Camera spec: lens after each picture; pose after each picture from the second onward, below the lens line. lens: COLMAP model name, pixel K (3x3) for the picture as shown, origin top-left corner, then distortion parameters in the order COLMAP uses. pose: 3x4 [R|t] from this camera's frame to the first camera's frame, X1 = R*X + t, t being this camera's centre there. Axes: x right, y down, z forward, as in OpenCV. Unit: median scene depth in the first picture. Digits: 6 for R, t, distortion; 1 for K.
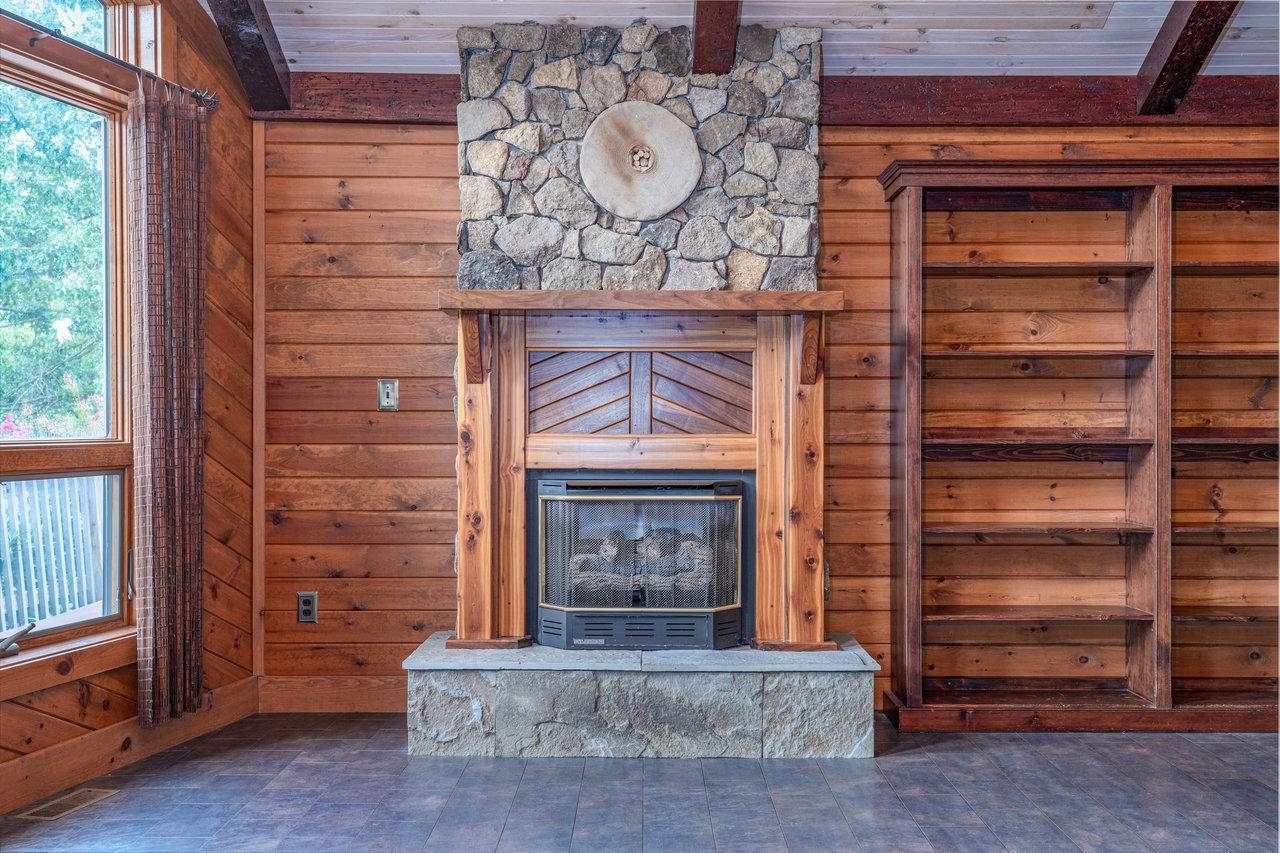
lens RADIAL K [[1285.8, 0, 640.0], [0, 1285.8, 426.5], [0, 0, 1]] dist [0.009685, 0.008131]
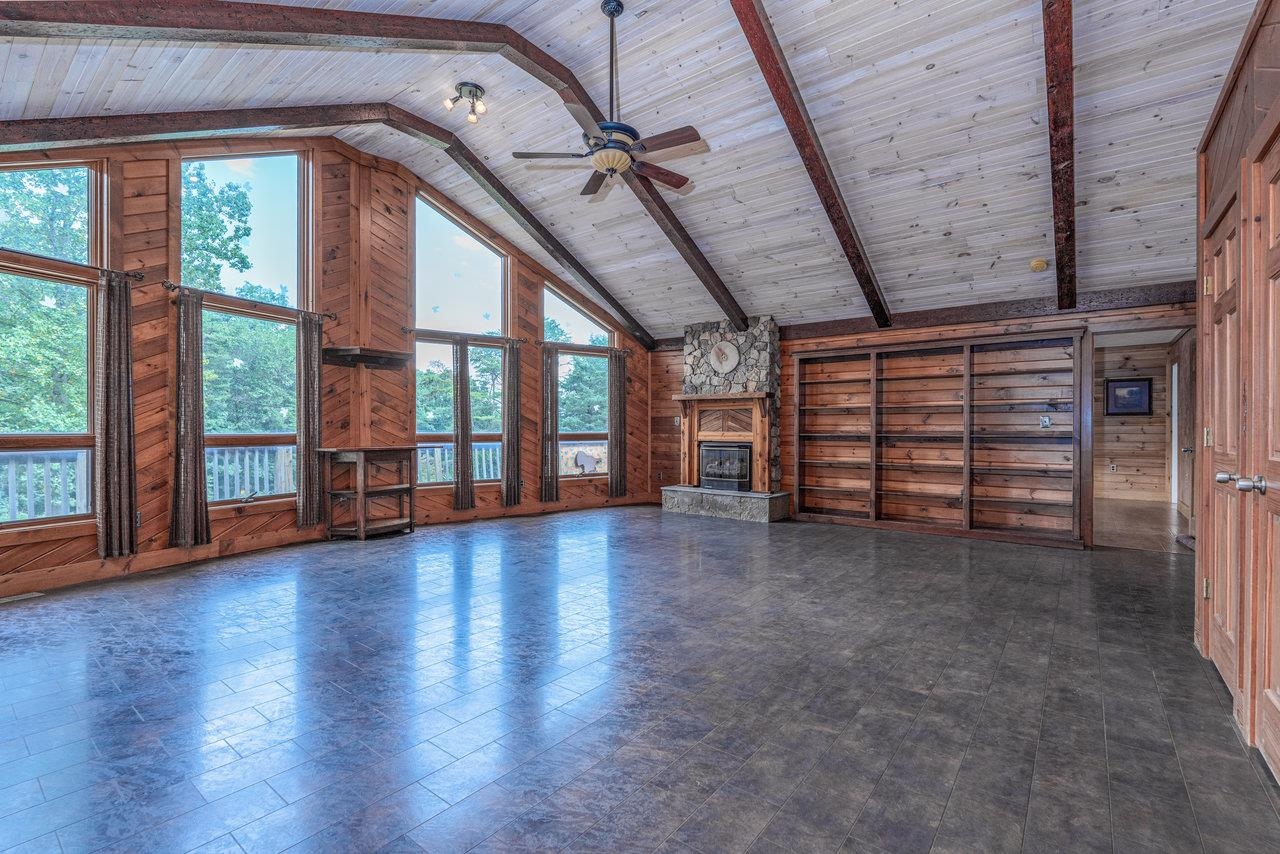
lens RADIAL K [[574.4, 0, 640.1], [0, 574.4, 431.2], [0, 0, 1]] dist [-0.009748, 0.000022]
pose [[0.789867, 0.004563, -0.613262, 0.815243], [-0.004049, 0.999989, 0.002226, 0.001464], [0.613265, 0.000724, 0.789877, -0.441396]]
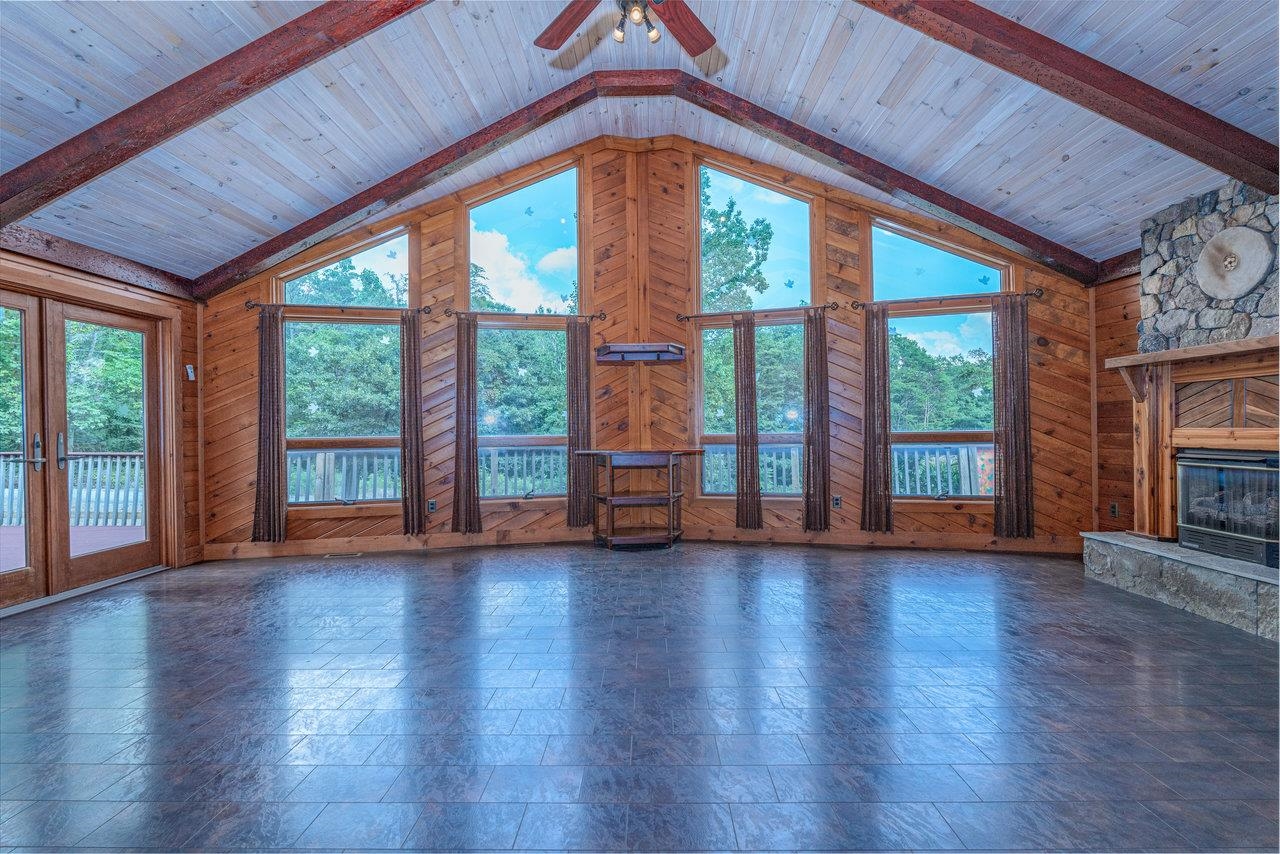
lens RADIAL K [[570.6, 0, 640.0], [0, 570.6, 427.0], [0, 0, 1]] dist [-0.002371, -0.000026]
pose [[-0.013109, -0.004723, -0.999903, 0.742630], [0.009164, 0.999946, -0.004843, 0.001097], [0.999872, -0.009226, -0.013065, 0.243724]]
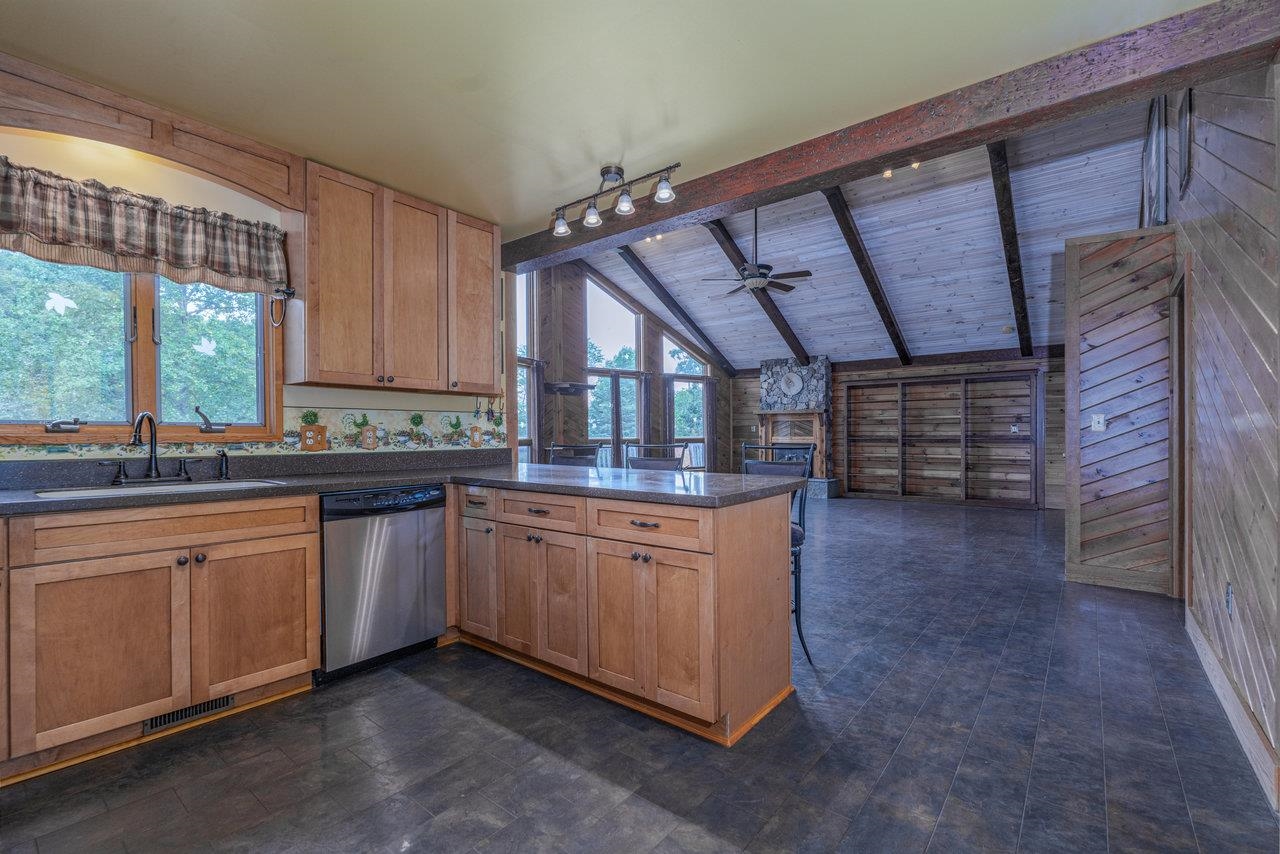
lens RADIAL K [[561.9, 0, 641.3], [0, 561.9, 435.1], [0, 0, 1]] dist [-0.010120, 0.000309]
pose [[0.779445, -0.001127, -0.626469, 0.946858], [0.001067, 0.999999, -0.000472, 0.000479], [0.626469, -0.000300, 0.779446, -1.149424]]
